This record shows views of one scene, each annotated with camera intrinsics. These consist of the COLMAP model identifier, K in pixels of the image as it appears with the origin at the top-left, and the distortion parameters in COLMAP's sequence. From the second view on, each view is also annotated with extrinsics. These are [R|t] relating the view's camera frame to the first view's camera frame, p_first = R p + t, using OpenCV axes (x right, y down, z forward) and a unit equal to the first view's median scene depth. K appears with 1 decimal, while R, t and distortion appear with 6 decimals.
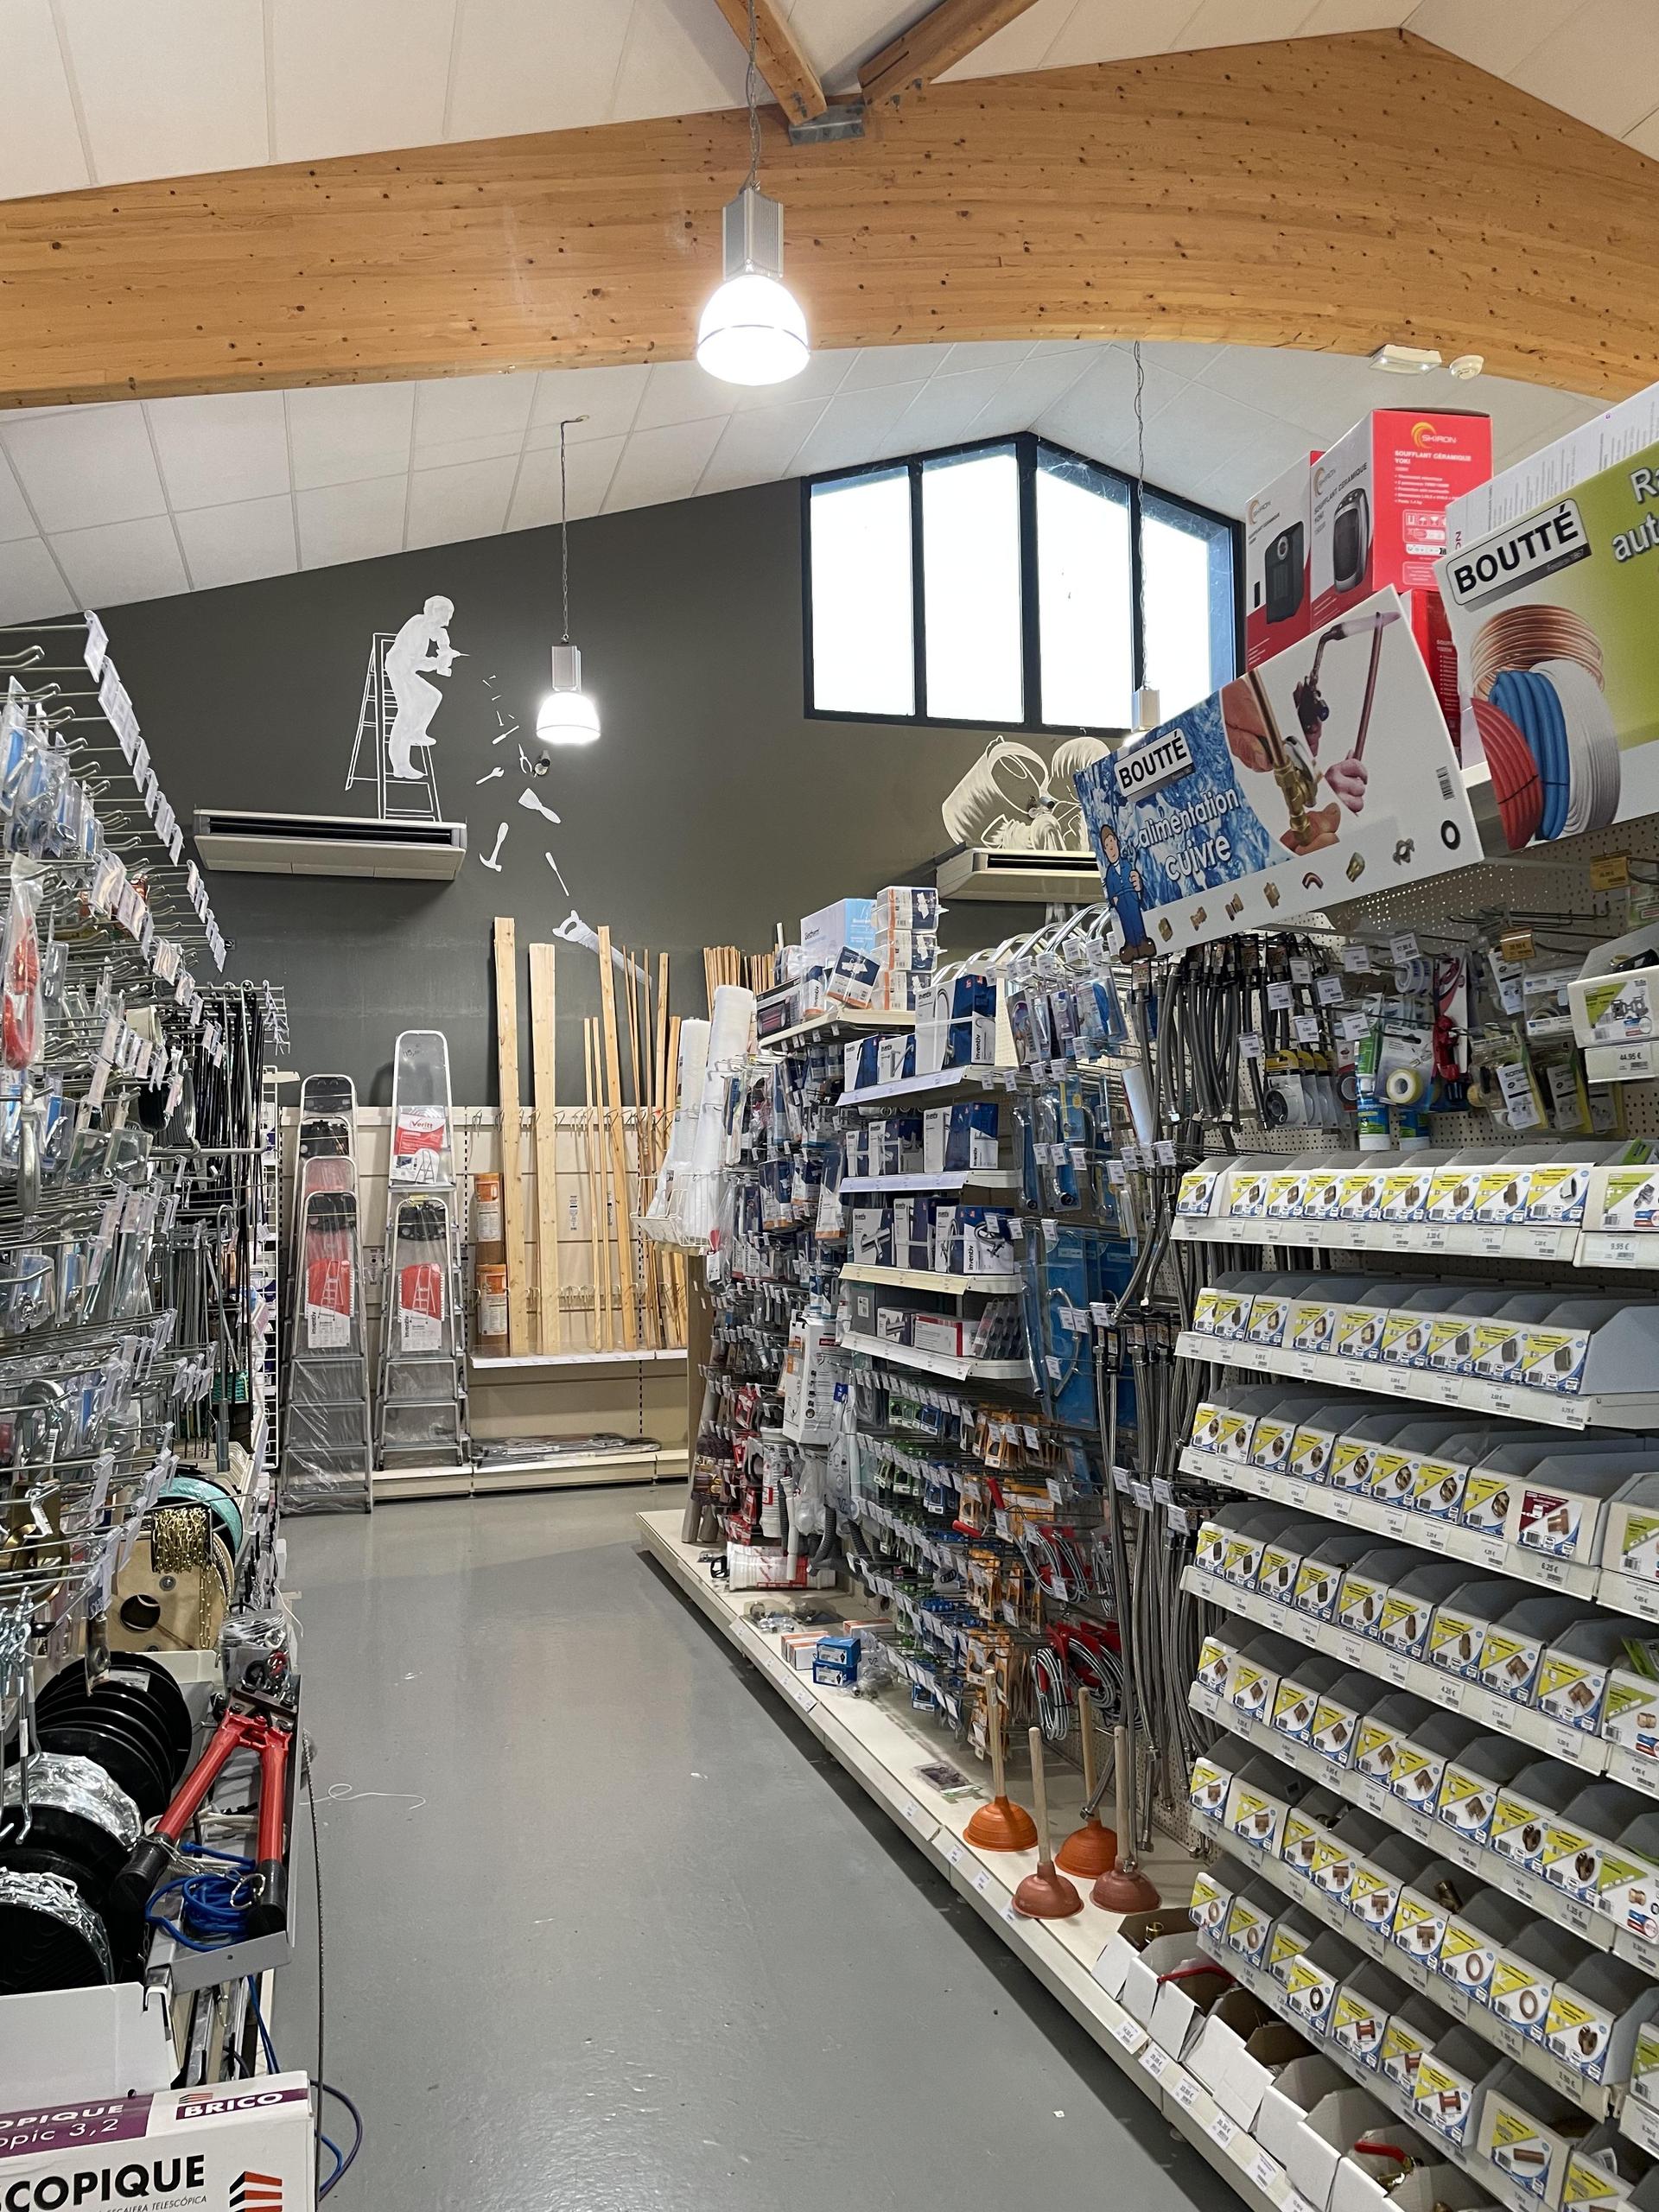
lens RADIAL K [[1640.7, 0, 829.5], [0, 1640.7, 1106.0], [0, 0, 1]] dist [0.120044, -0.112511]
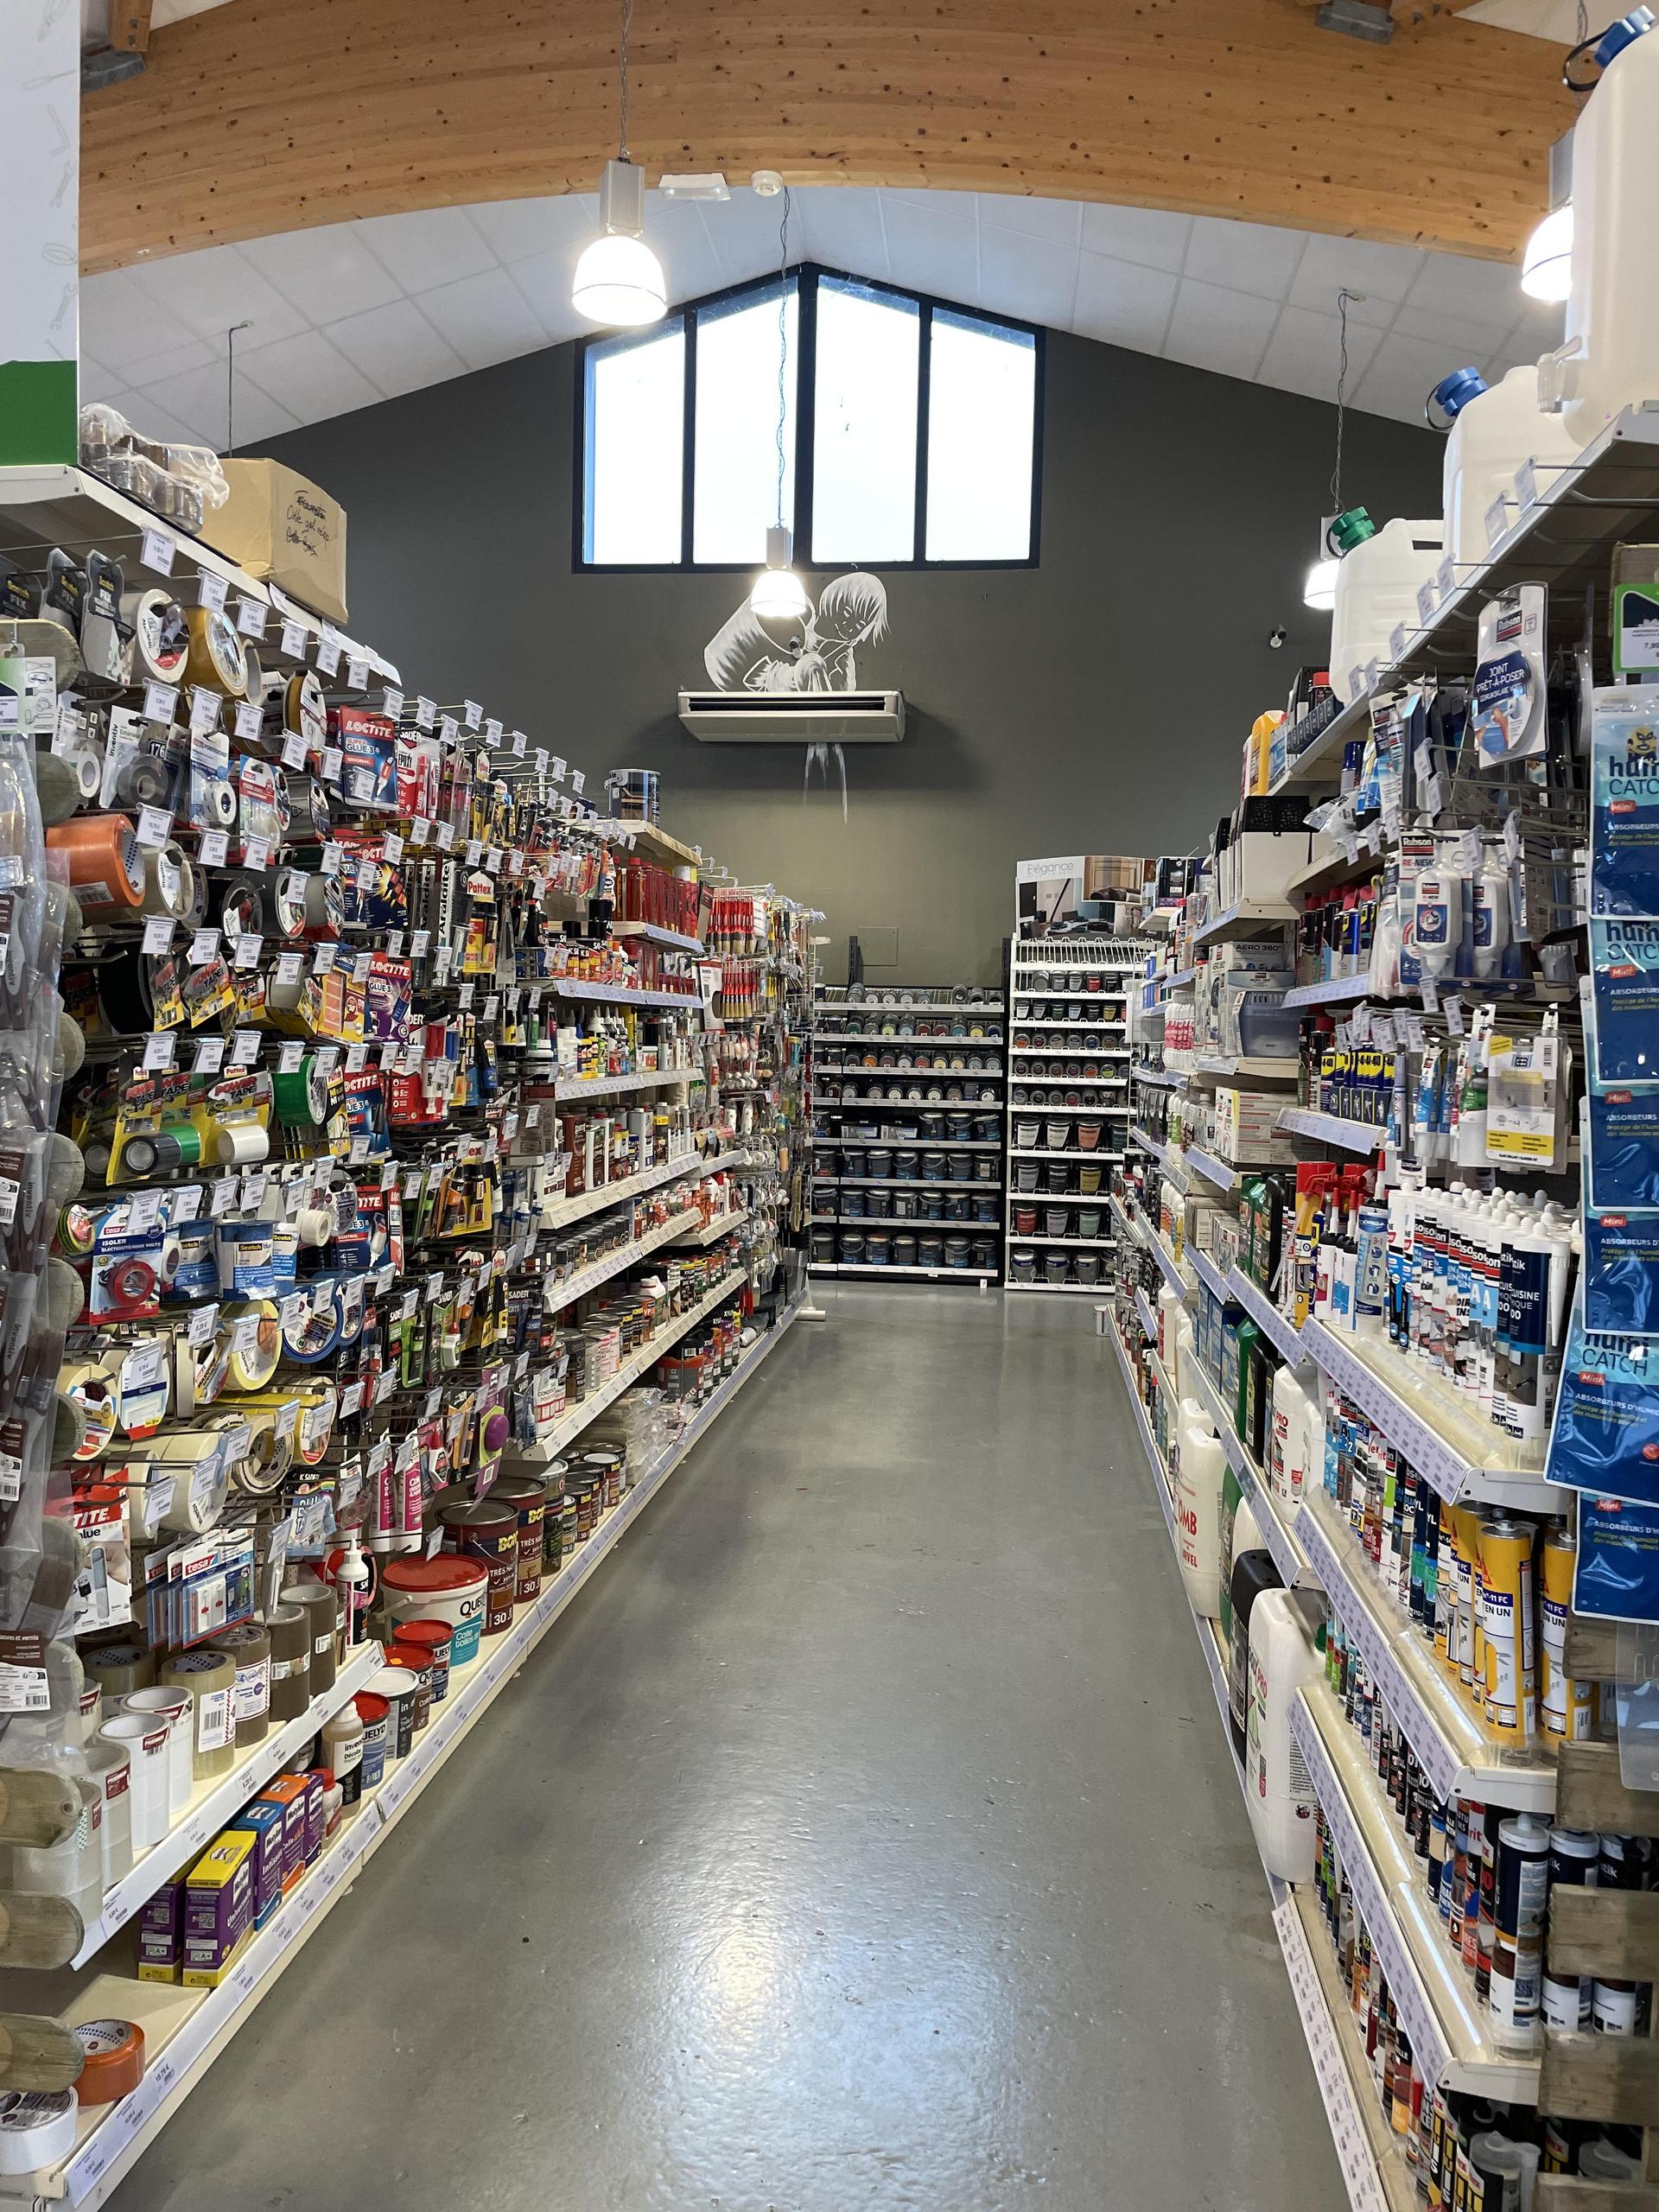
lens RADIAL K [[1640.7, 0, 829.5], [0, 1640.7, 1106.0], [0, 0, 1]] dist [0.120044, -0.112511]
pose [[0.911712, 0.060920, -0.406289, 0.584355], [-0.022490, 0.994862, 0.098706, -0.000180], [0.410215, -0.080854, 0.908398, 0.054785]]
